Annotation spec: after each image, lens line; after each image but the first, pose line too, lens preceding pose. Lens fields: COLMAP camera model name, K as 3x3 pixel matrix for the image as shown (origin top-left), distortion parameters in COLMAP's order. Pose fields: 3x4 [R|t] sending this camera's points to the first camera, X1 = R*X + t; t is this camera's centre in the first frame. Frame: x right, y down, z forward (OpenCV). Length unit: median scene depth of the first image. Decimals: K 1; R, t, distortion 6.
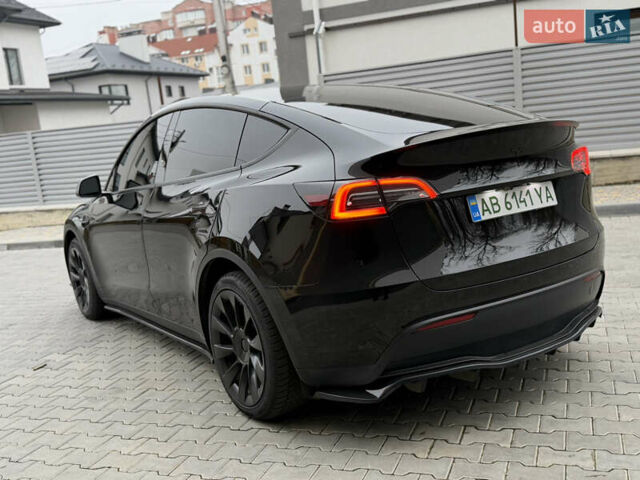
lens RADIAL K [[651.3, 0, 320.0], [0, 651.3, 240.0], [0, 0, 1]] dist [0.010042, 0.001786]
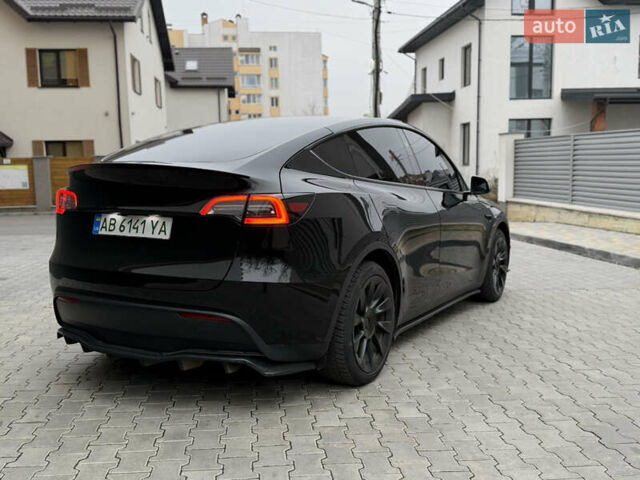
lens RADIAL K [[651.3, 0, 320.0], [0, 651.3, 240.0], [0, 0, 1]] dist [0.010042, 0.001786]
pose [[0.461357, 0.196663, -0.865144, 1.491336], [-0.186491, 0.974834, 0.122147, -0.245045], [0.867393, 0.104989, 0.486422, 0.714693]]
